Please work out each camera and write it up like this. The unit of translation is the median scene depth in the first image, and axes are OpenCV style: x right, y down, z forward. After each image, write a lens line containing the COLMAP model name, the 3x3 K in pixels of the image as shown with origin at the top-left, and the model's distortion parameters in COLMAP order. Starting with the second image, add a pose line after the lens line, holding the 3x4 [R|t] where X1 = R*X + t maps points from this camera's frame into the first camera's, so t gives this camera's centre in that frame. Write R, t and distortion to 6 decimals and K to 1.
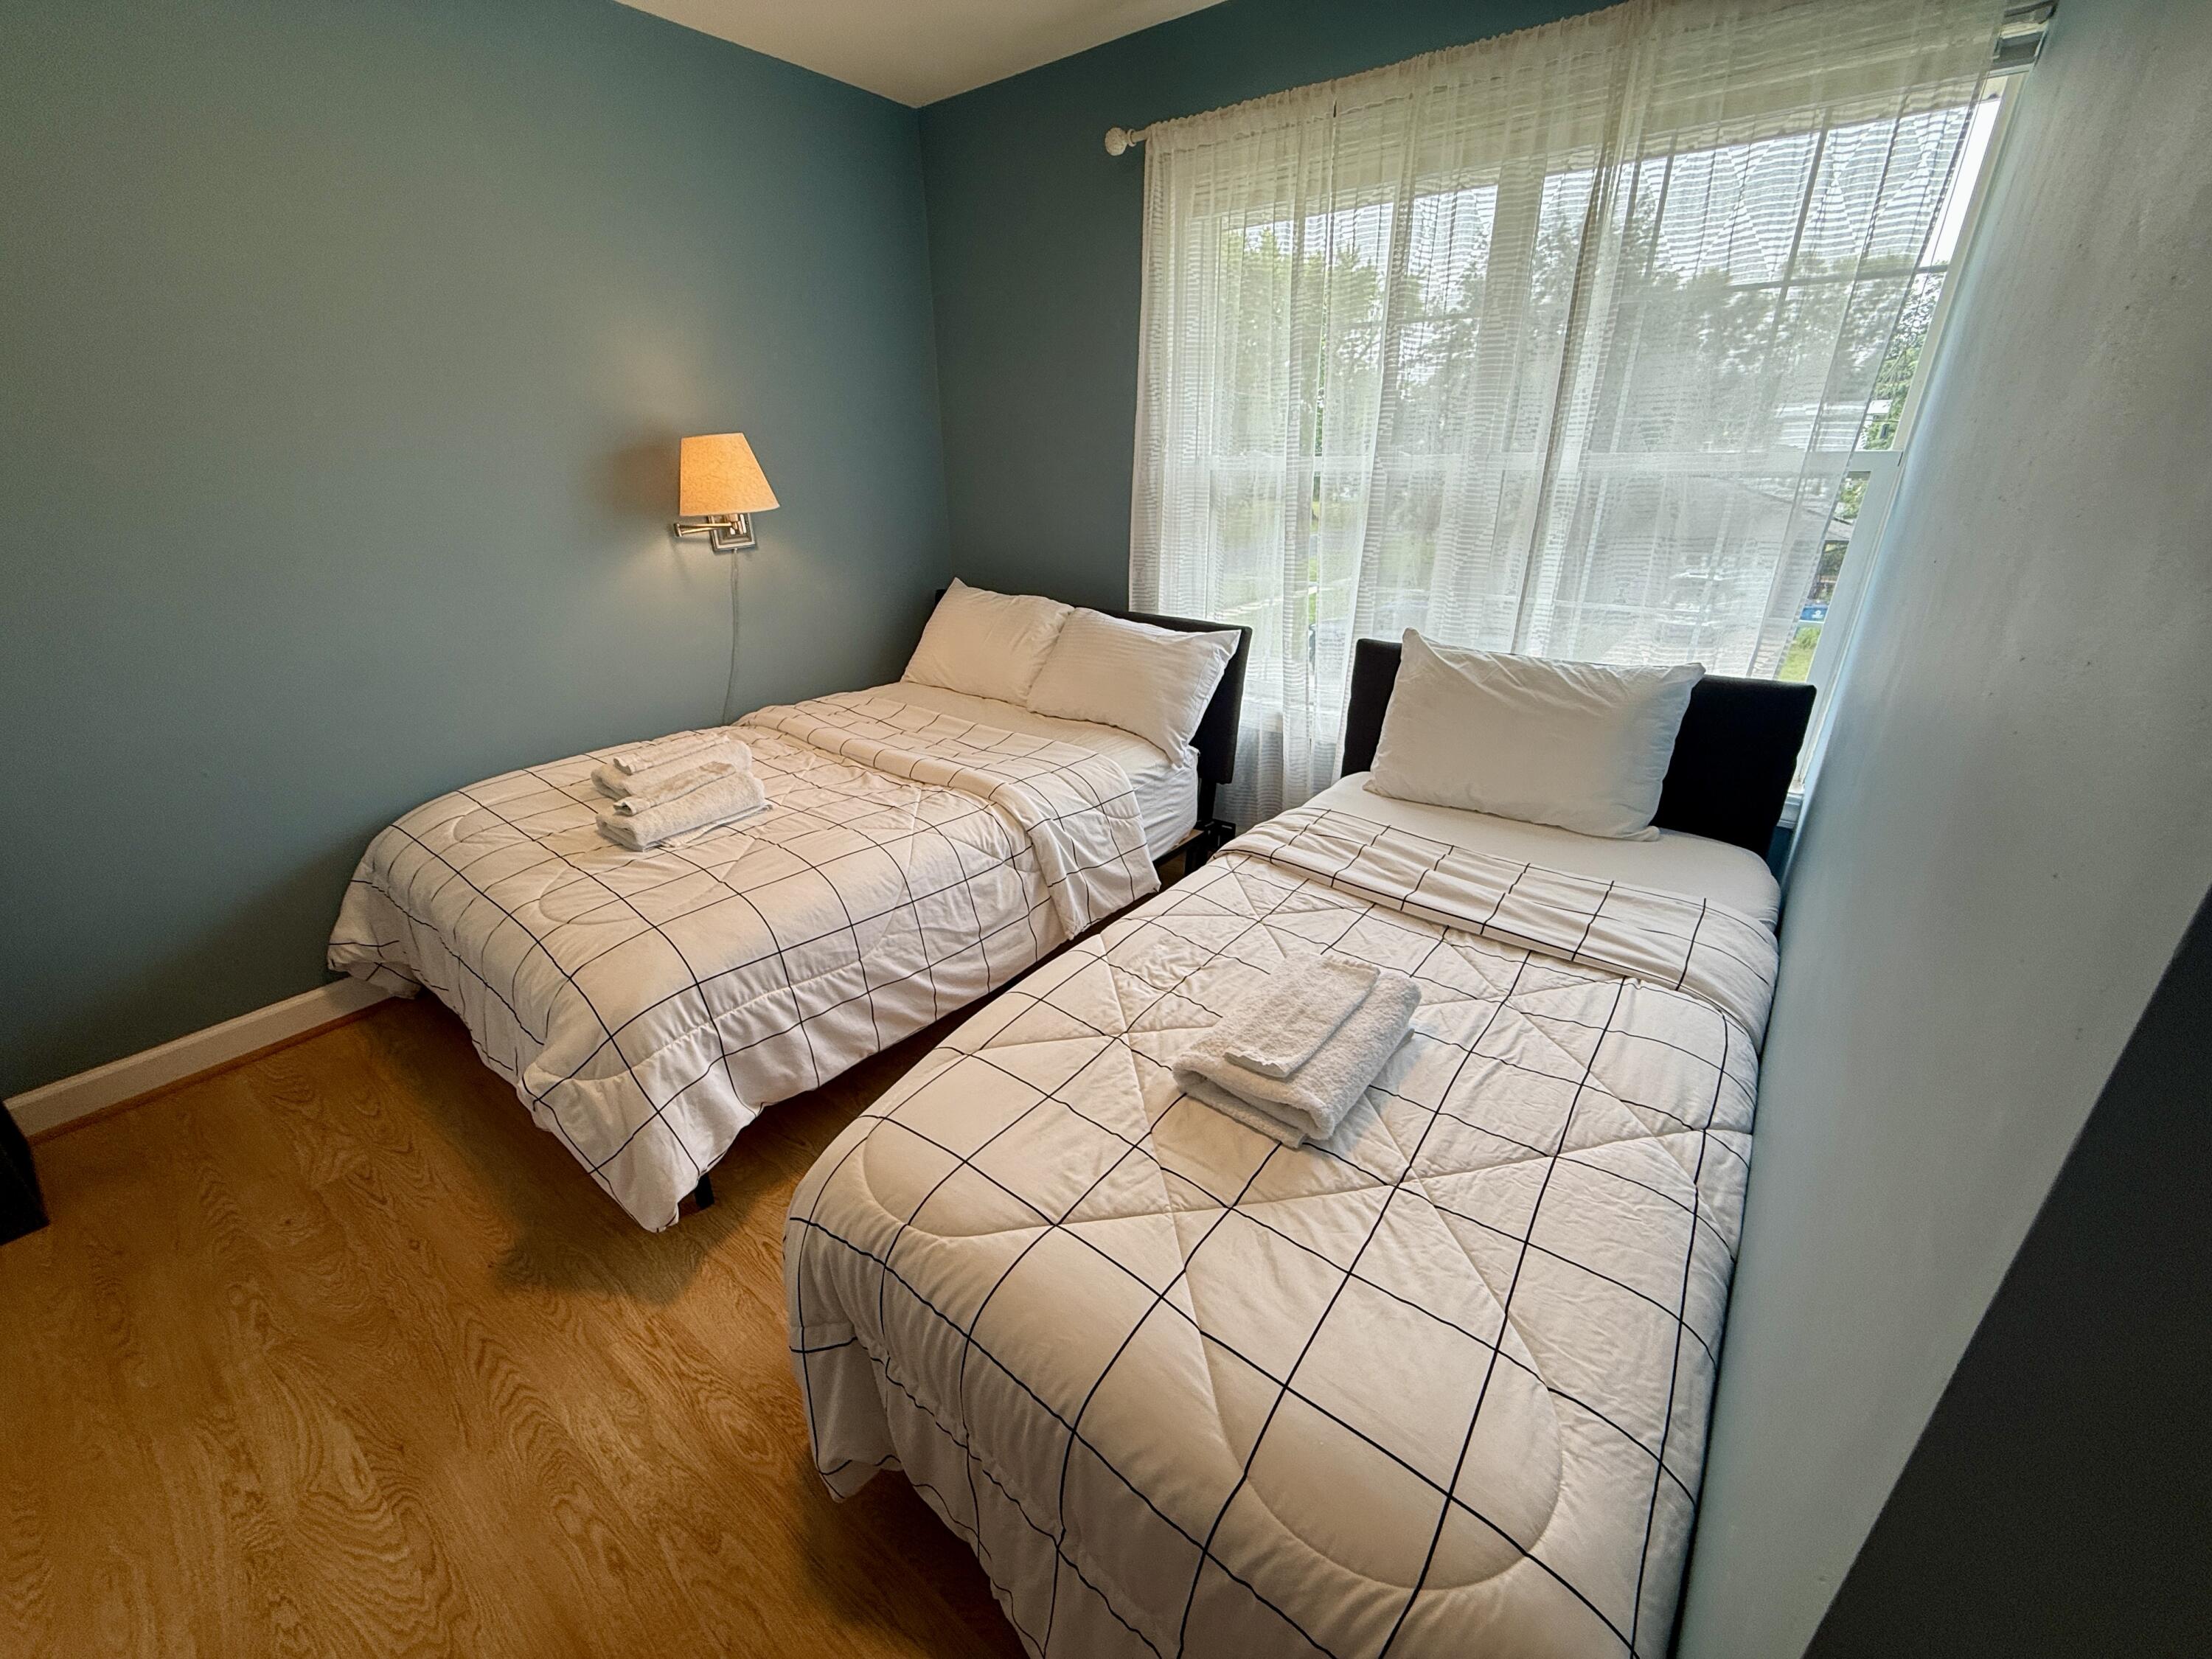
lens RADIAL K [[882.7, 0, 1093.8], [0, 882.7, 820.8], [0, 0, 1]] dist [0.000253, -0.000171]
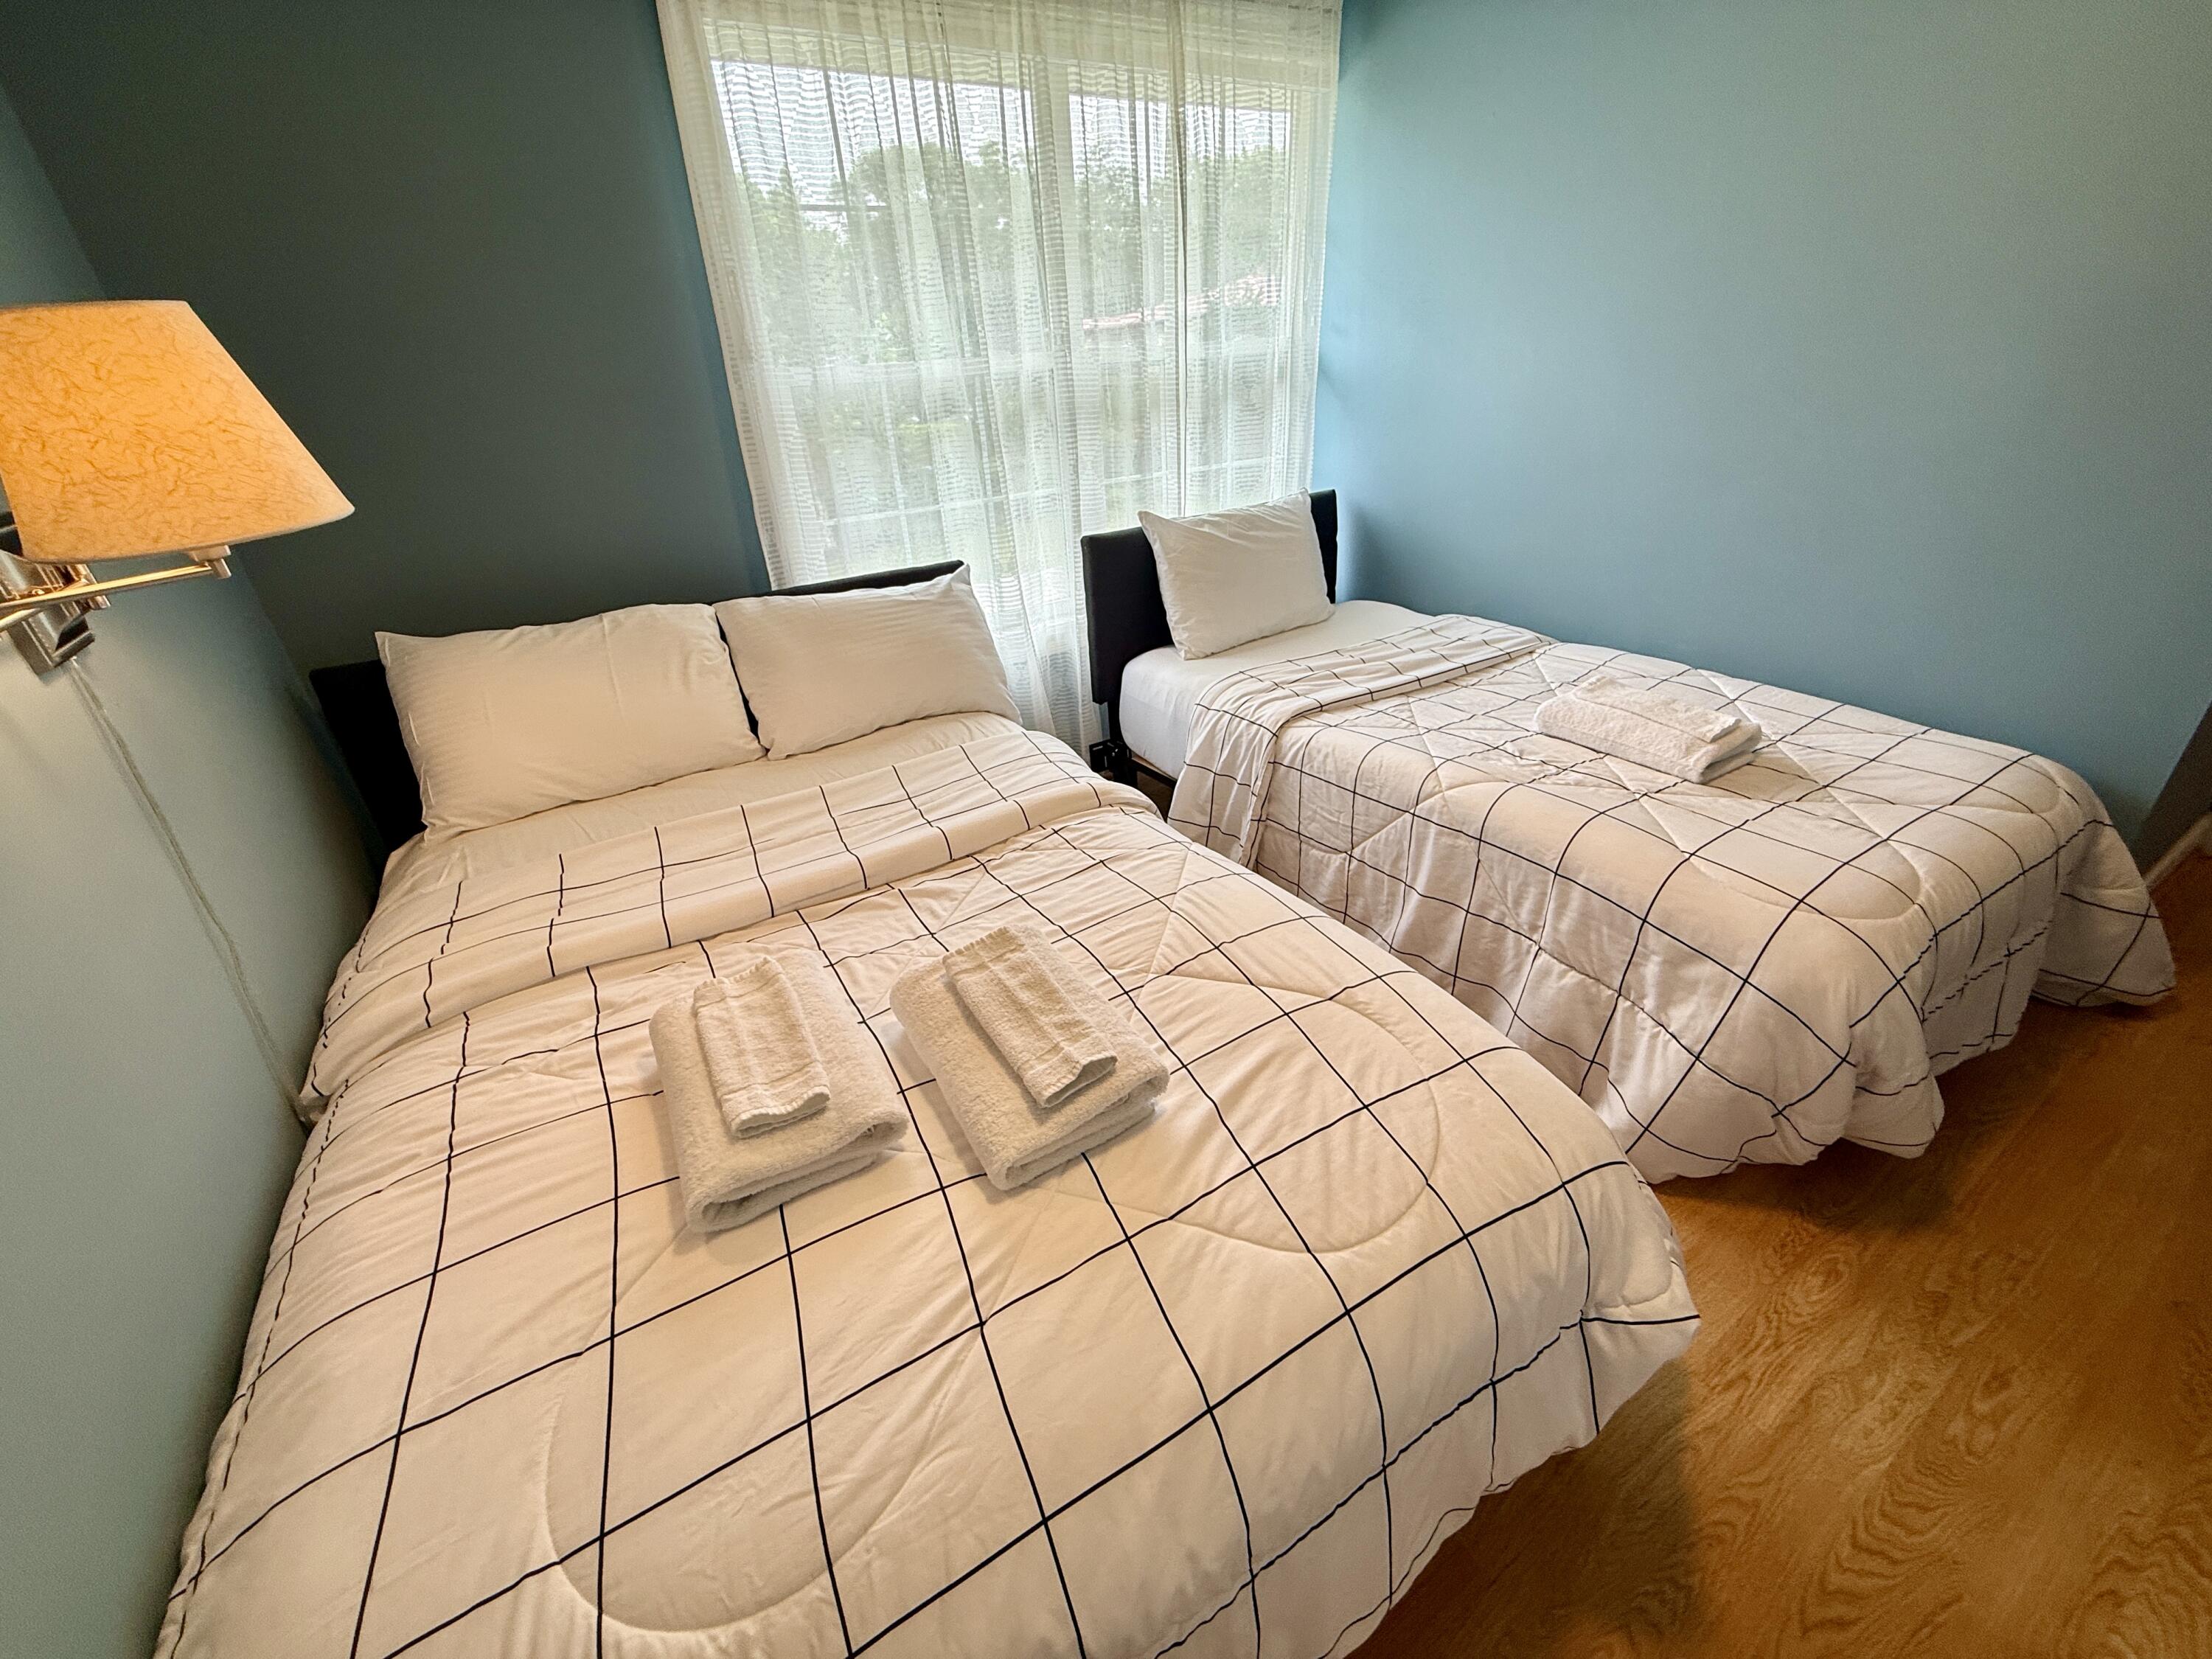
lens RADIAL K [[882.7, 0, 1090.6], [0, 882.7, 825.7], [0, 0, 1]] dist [0.000253, -0.000171]
pose [[0.336561, -0.445868, 0.829414, -1.033374], [0.415519, 0.860729, 0.294092, -0.322747], [-0.845027, 0.245657, 0.474955, 0.882870]]
